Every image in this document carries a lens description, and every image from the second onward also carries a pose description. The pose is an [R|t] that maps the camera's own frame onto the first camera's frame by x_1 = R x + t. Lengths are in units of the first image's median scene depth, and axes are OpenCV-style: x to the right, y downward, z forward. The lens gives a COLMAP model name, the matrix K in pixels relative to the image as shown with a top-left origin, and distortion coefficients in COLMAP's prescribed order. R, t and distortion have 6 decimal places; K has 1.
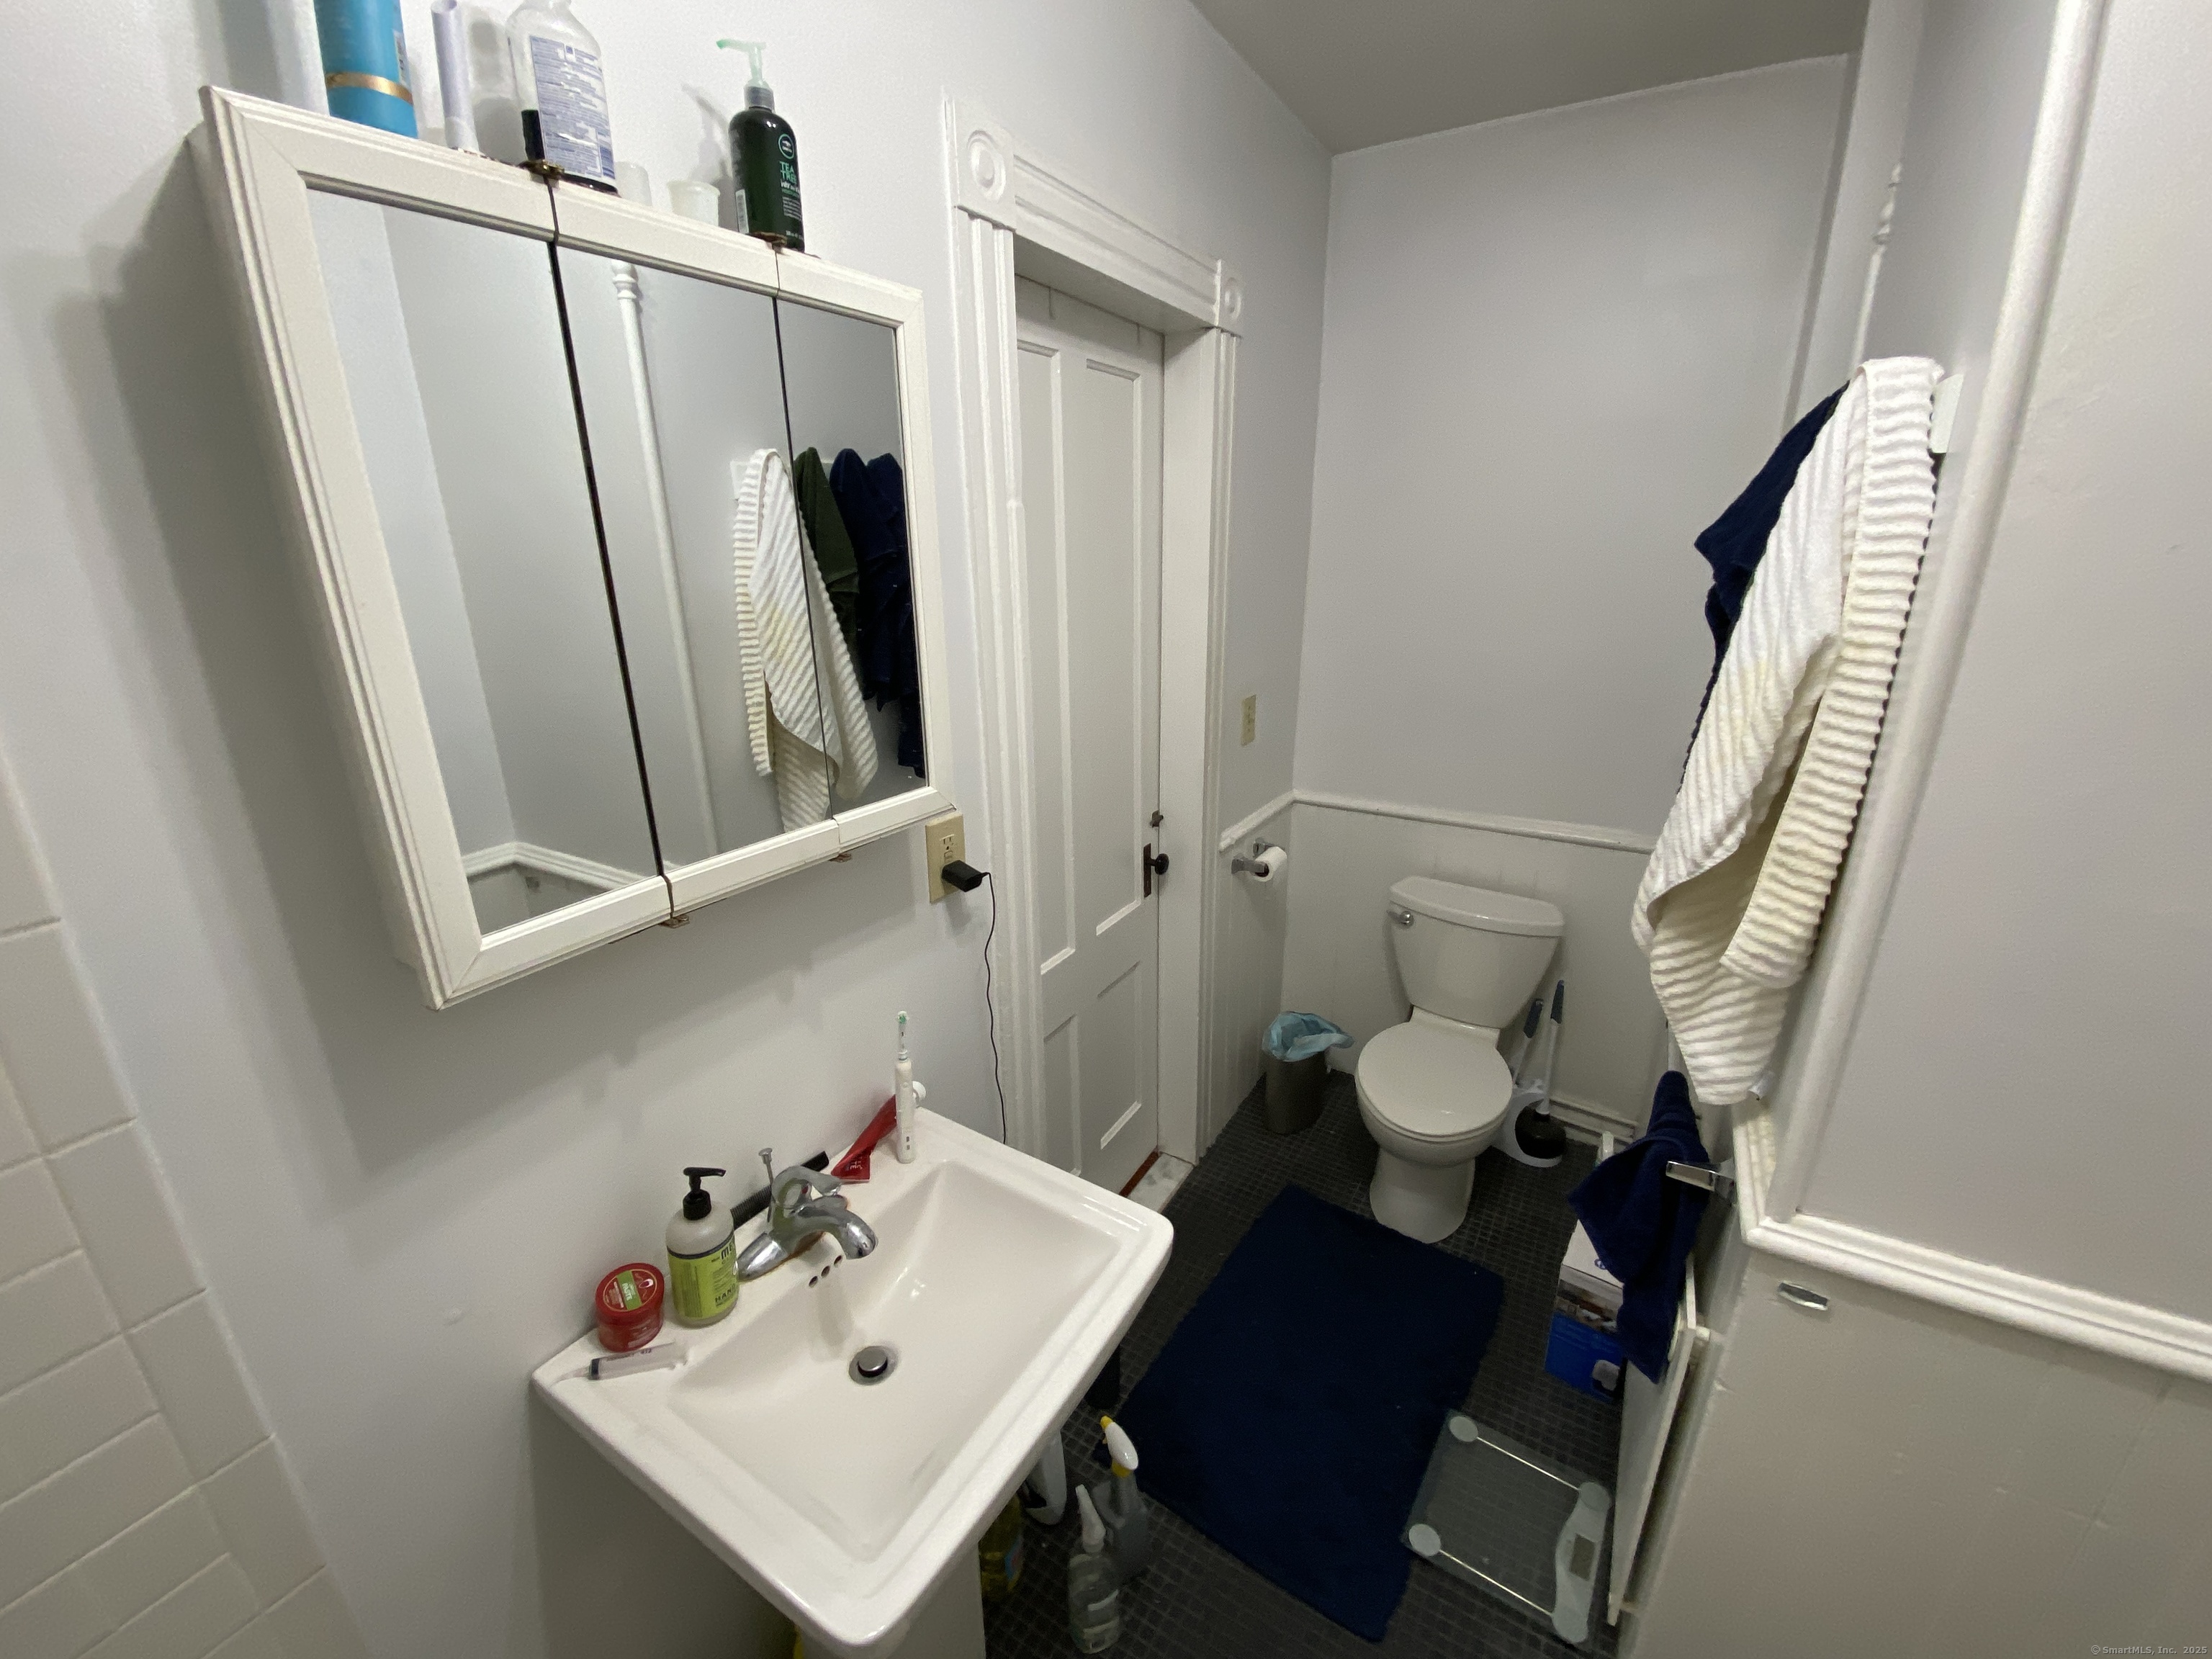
lens RADIAL K [[890.2, 0, 1092.0], [0, 890.2, 828.4], [0, 0, 1]] dist [0.022401, -0.022420]
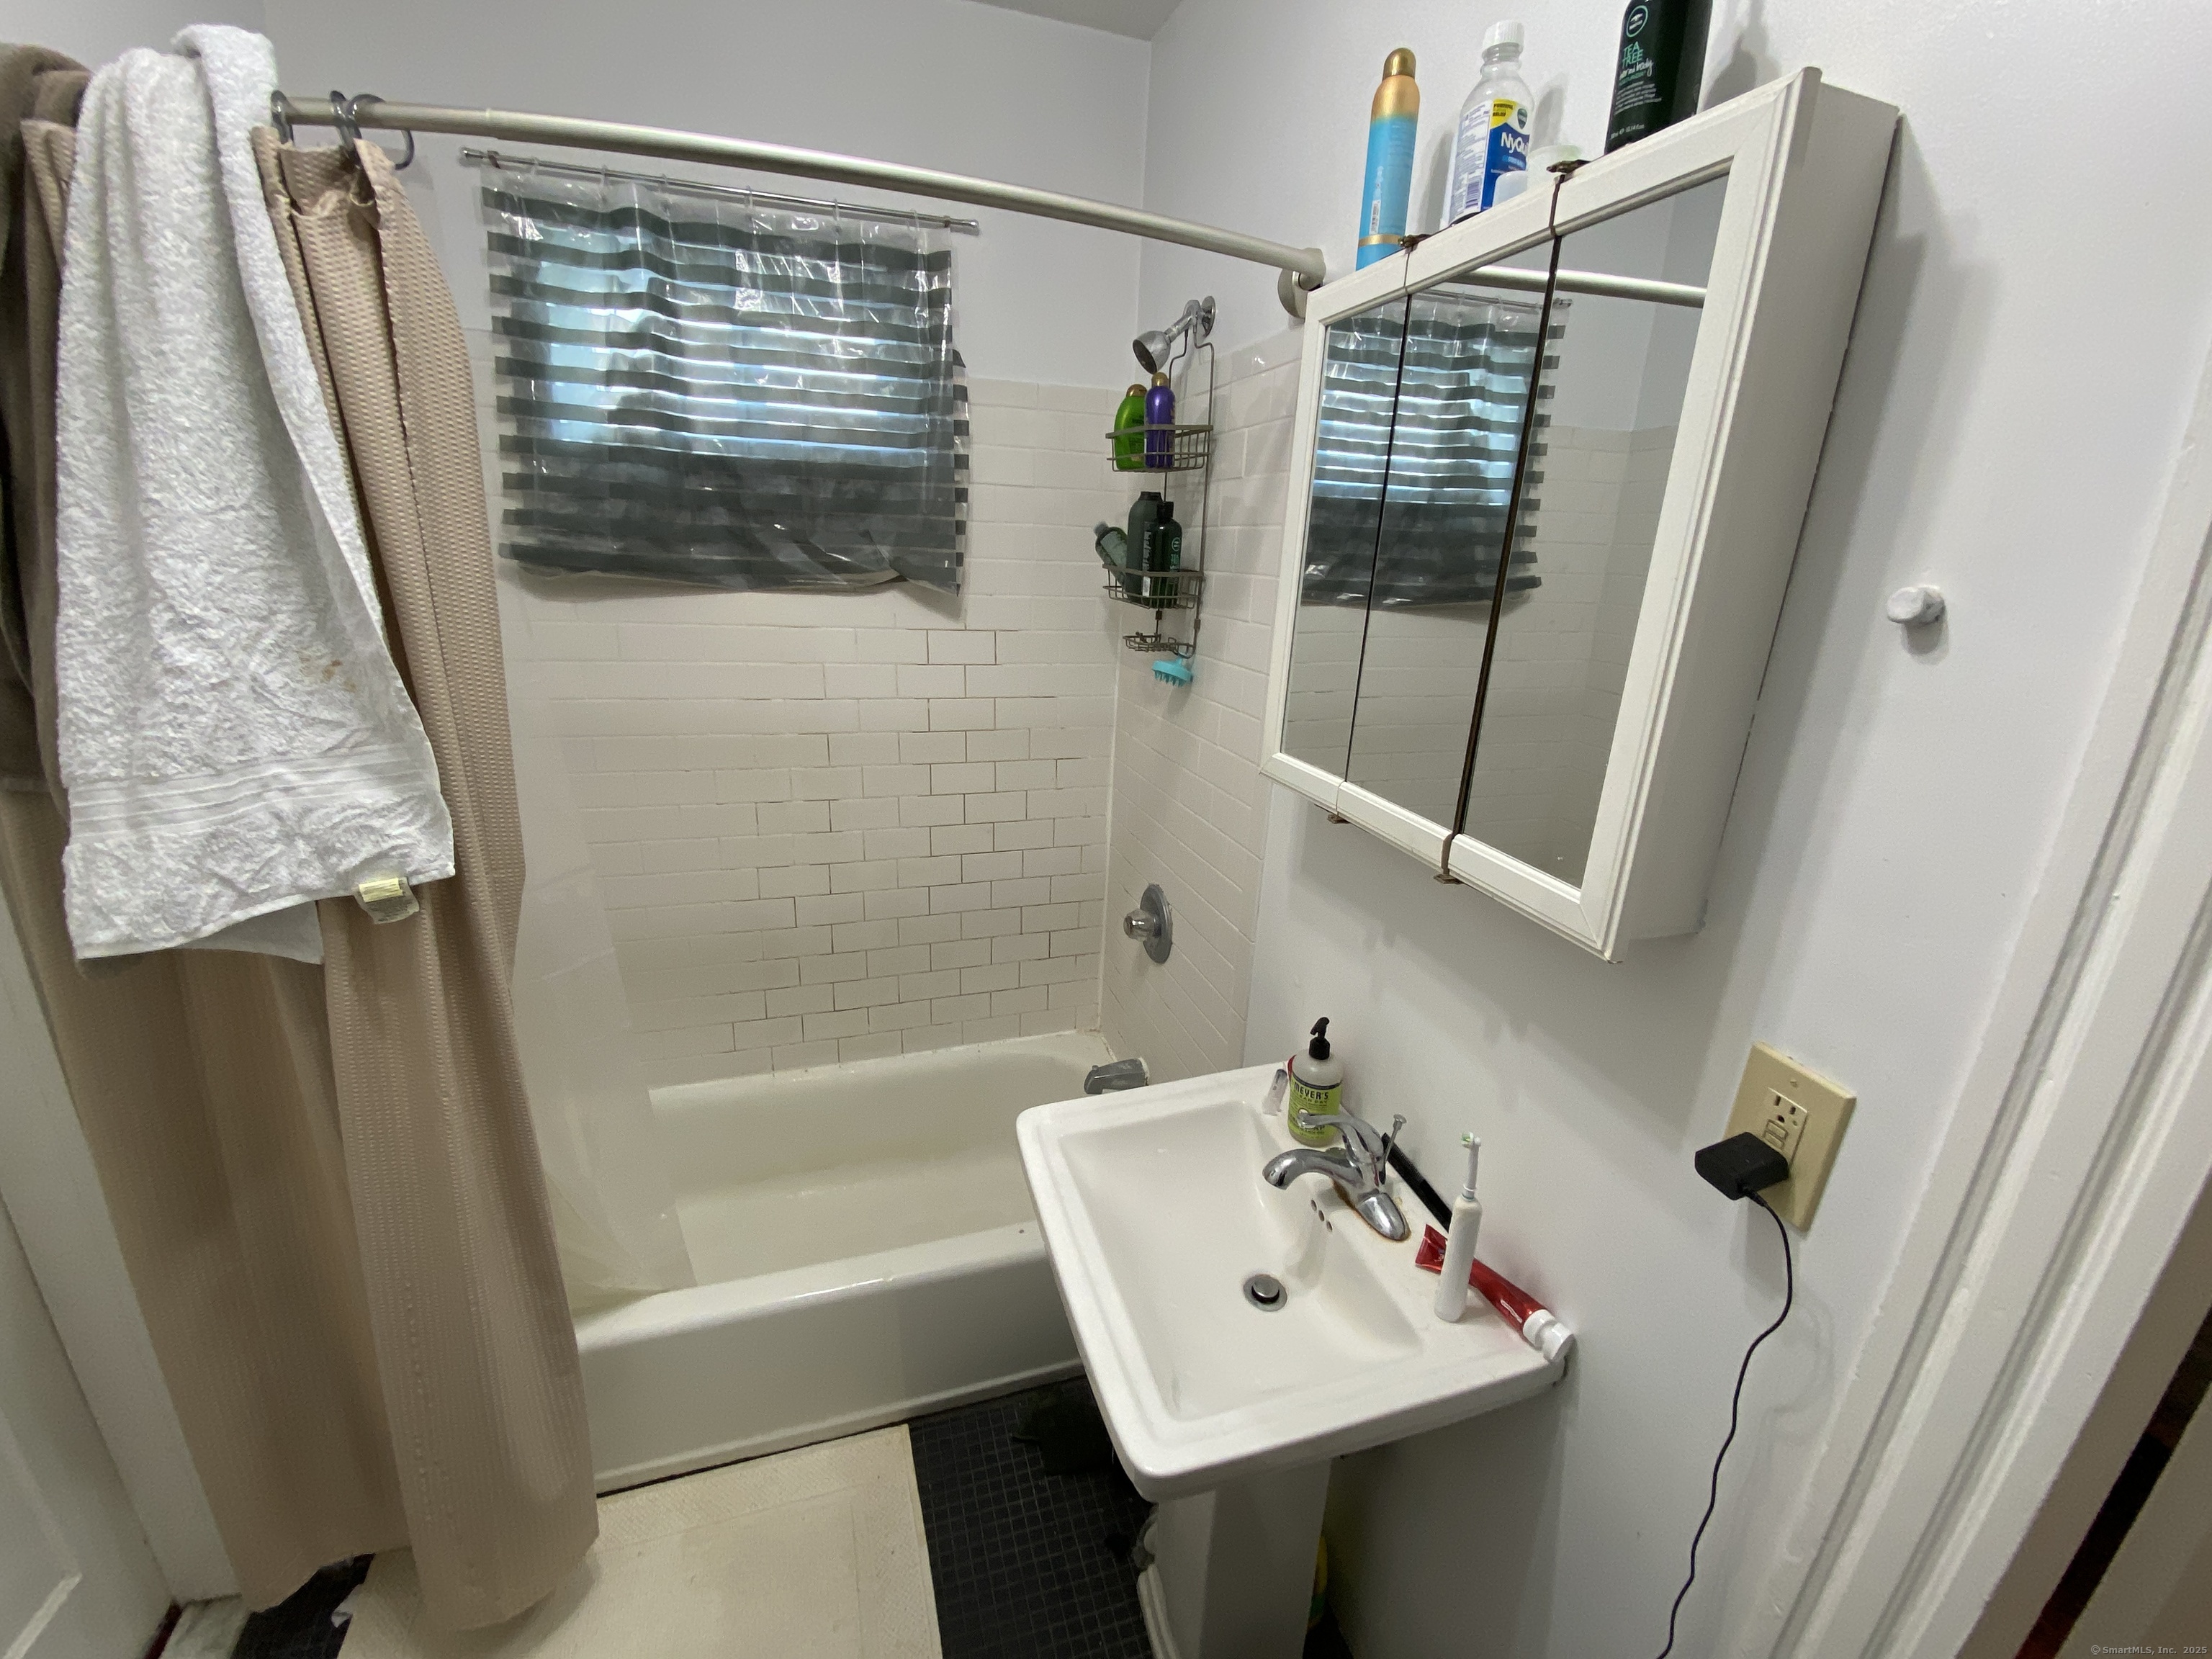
lens RADIAL K [[890.2, 0, 1092.0], [0, 890.2, 828.4], [0, 0, 1]] dist [0.022401, -0.022420]
pose [[-0.661446, 0.196725, -0.723732, 0.549623], [-0.282499, 0.828561, 0.483406, -0.314474], [0.694754, 0.524200, -0.492474, 1.079018]]
